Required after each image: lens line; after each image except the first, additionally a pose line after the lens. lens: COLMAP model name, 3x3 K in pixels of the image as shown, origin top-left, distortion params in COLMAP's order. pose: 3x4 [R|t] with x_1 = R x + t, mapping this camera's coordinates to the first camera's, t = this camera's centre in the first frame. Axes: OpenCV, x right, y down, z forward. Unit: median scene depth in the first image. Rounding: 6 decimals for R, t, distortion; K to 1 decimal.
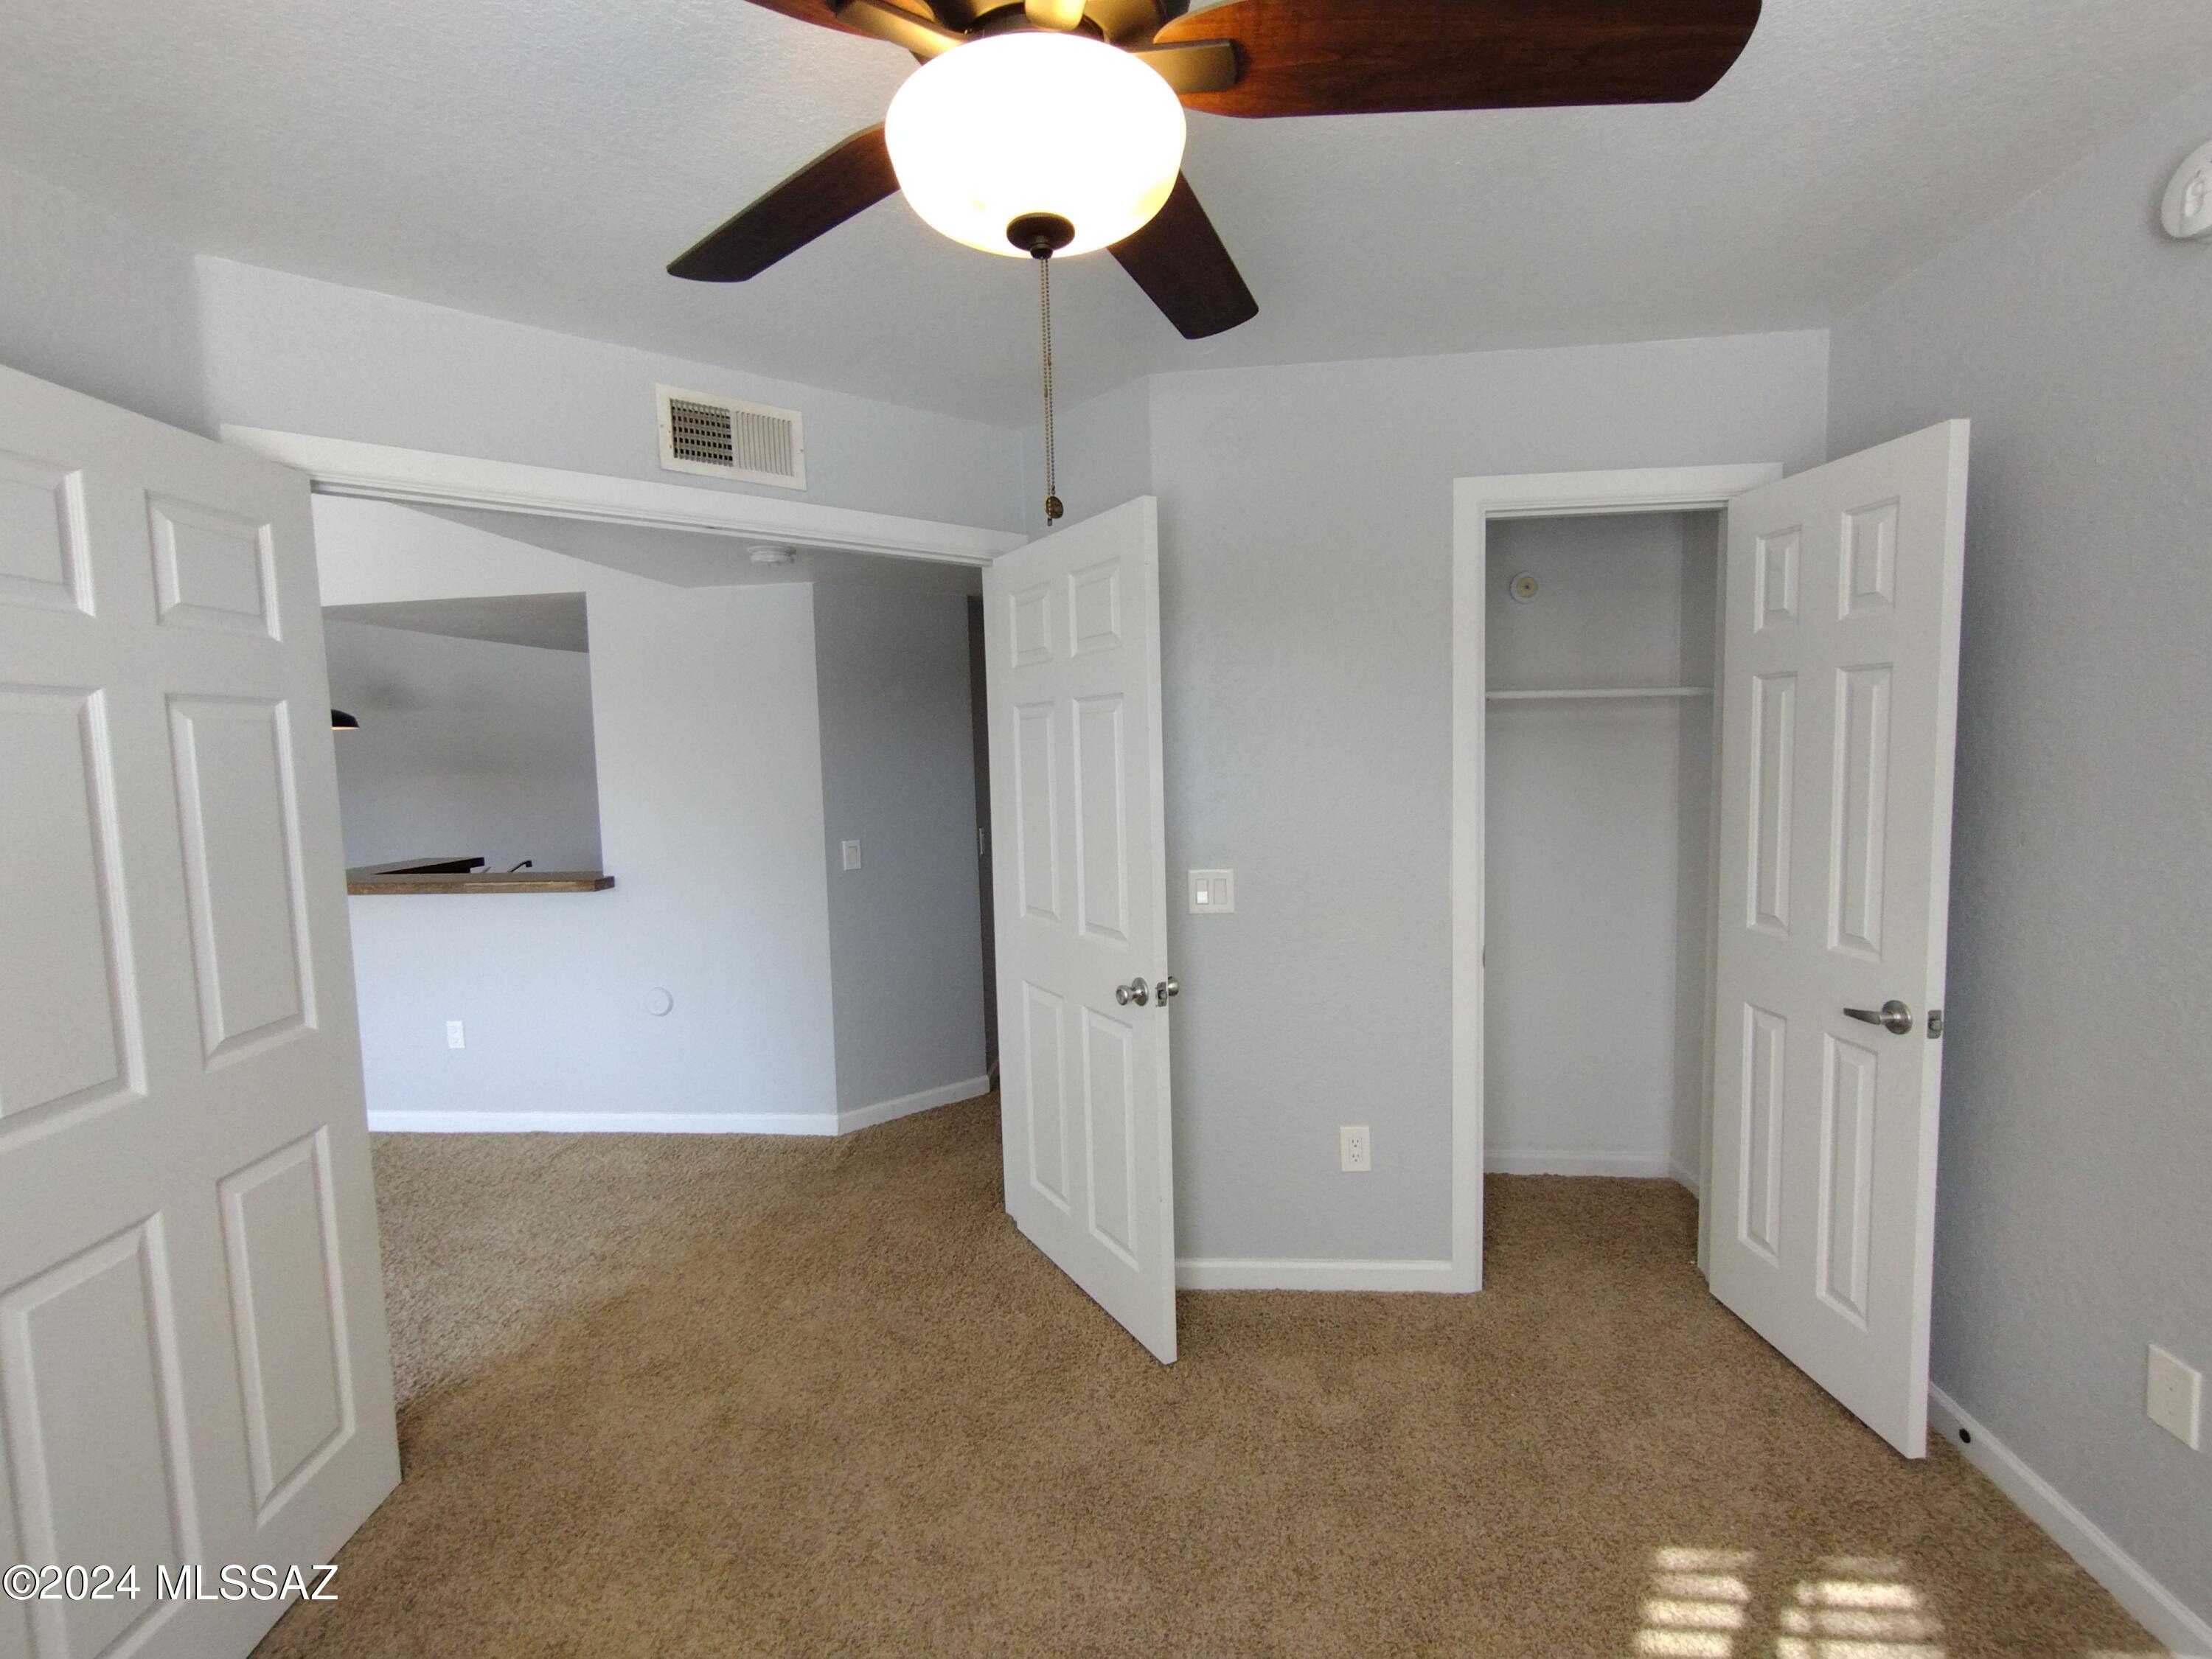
lens RADIAL K [[1002.7, 0, 1131.7], [0, 1002.7, 821.5], [0, 0, 1]] dist [0.000521, 0.000260]
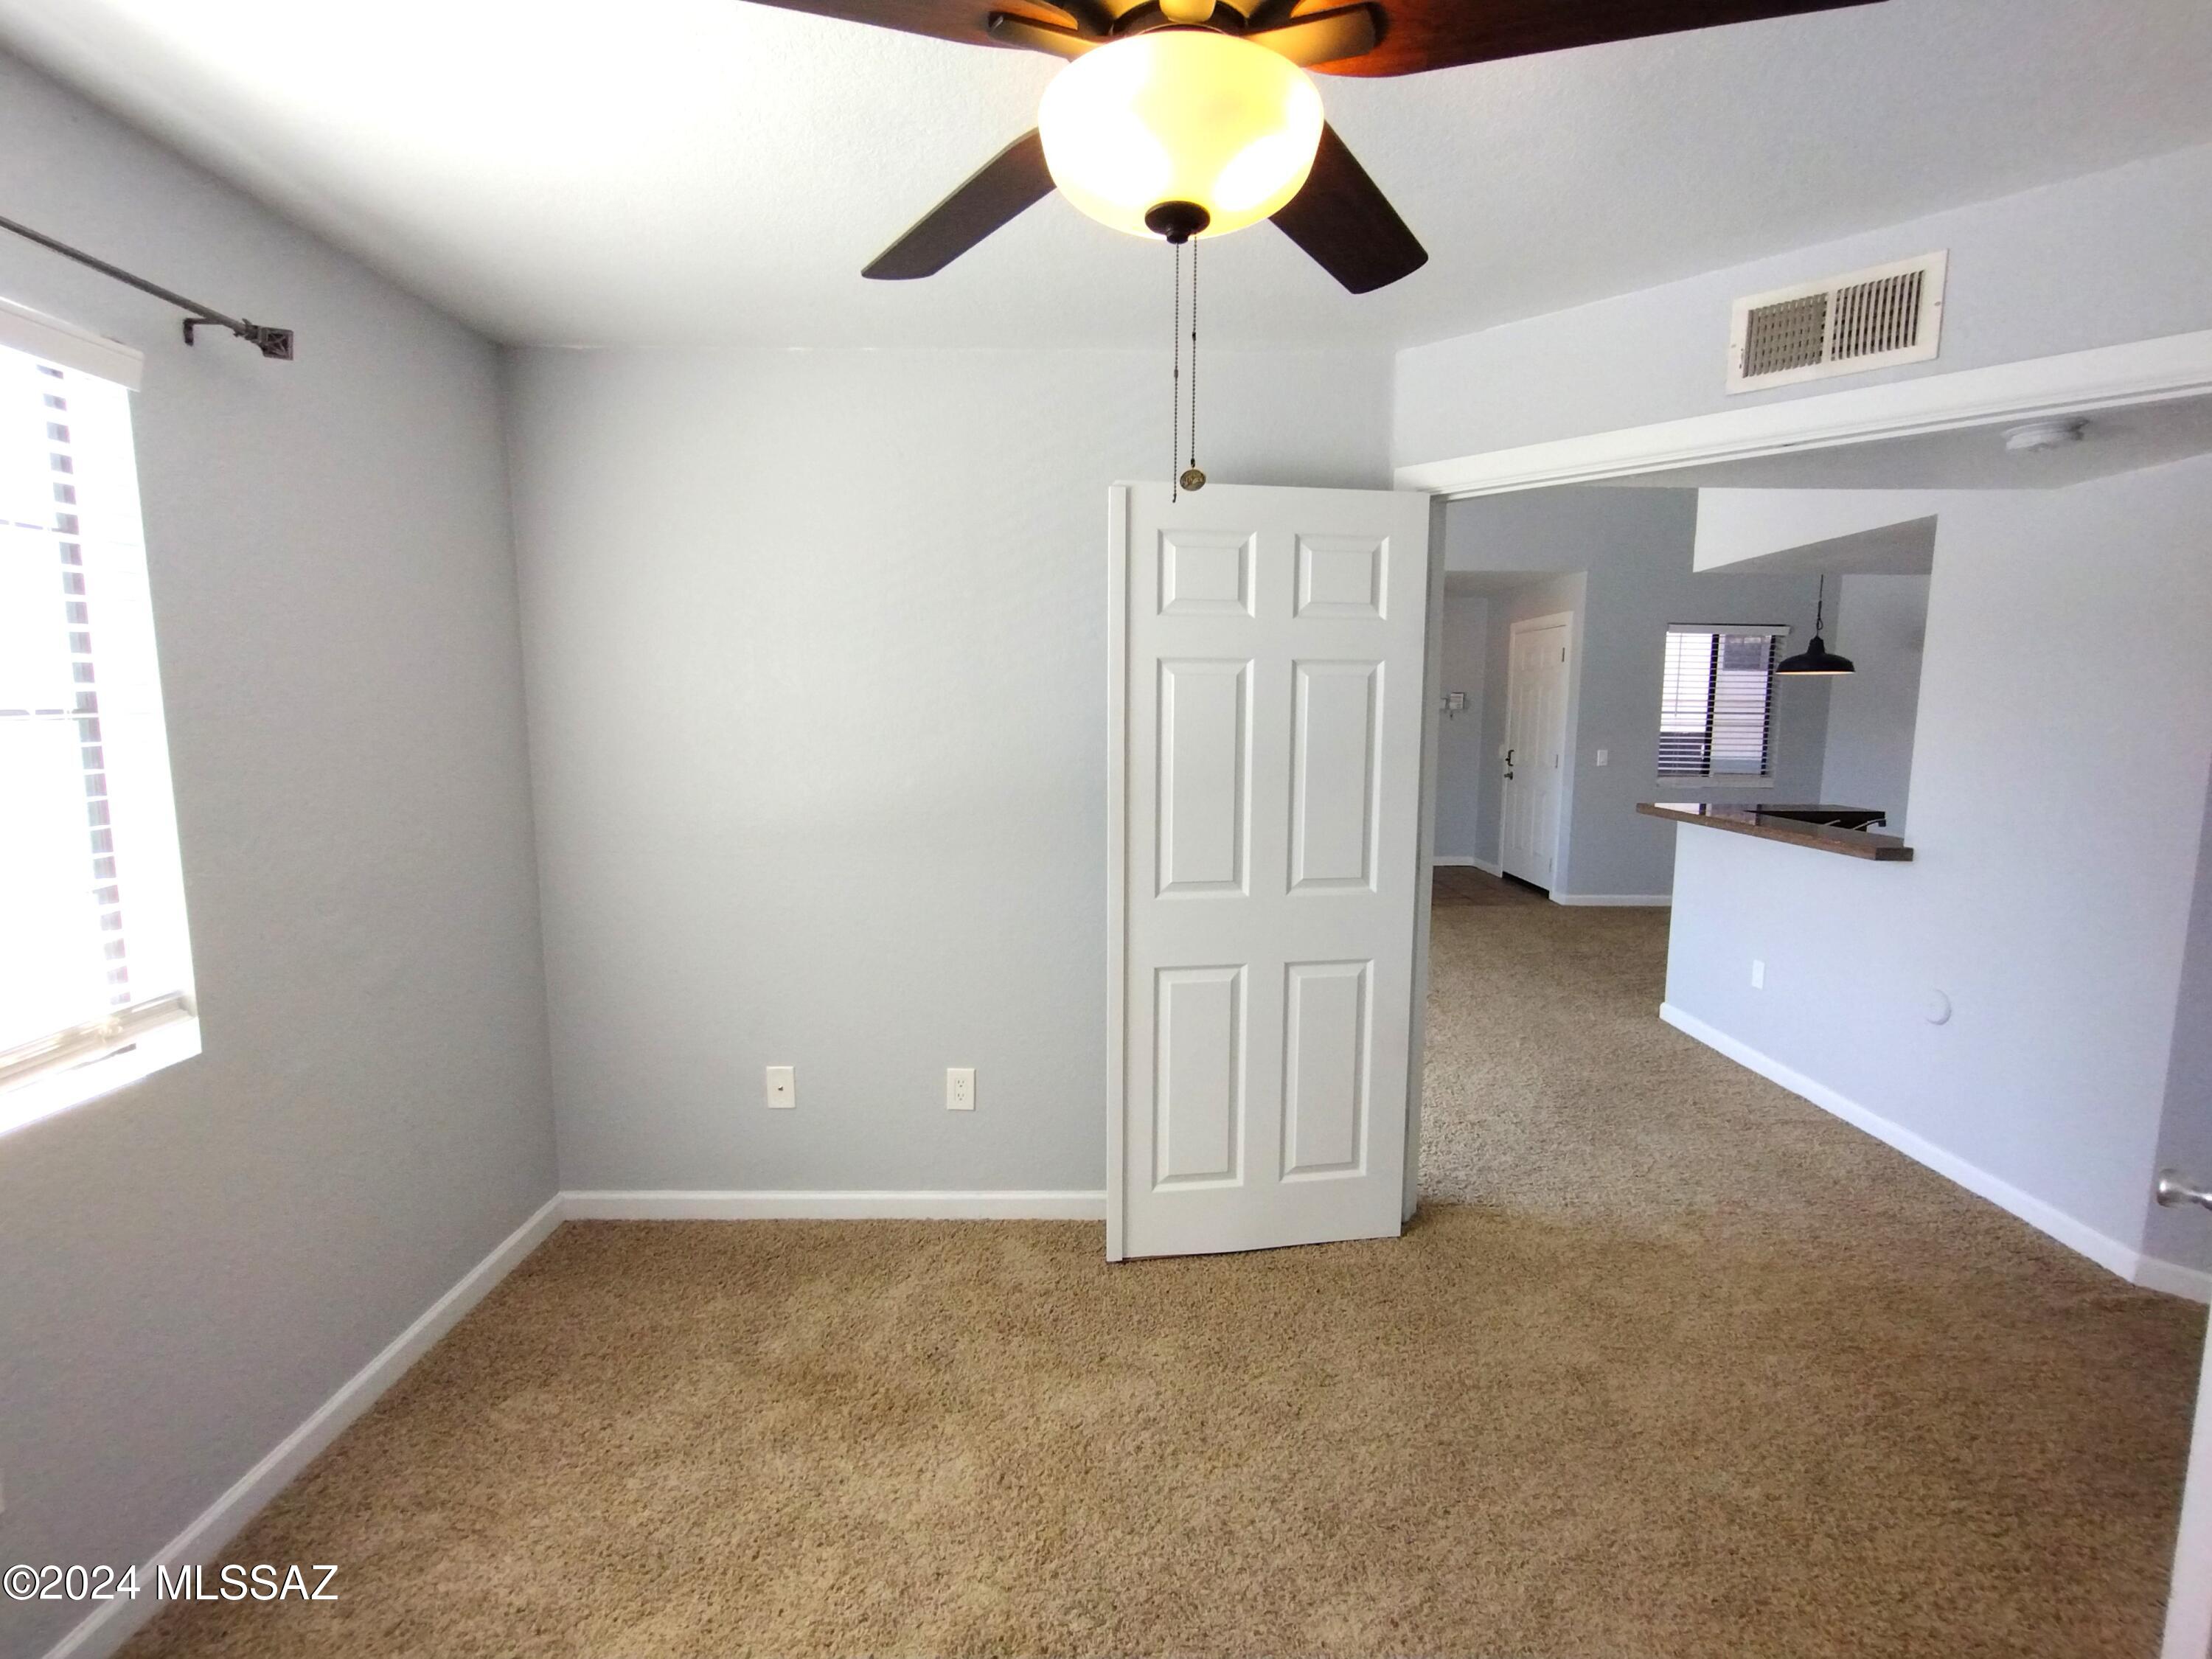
lens RADIAL K [[1006.6, 0, 1109.5], [0, 1006.6, 826.8], [0, 0, 1]] dist [-0.003225, 0.000198]
pose [[0.099553, 0.150998, -0.983508, 0.430267], [-0.087252, 0.985936, 0.142539, -0.044527], [0.991199, 0.071623, 0.111328, 0.362893]]
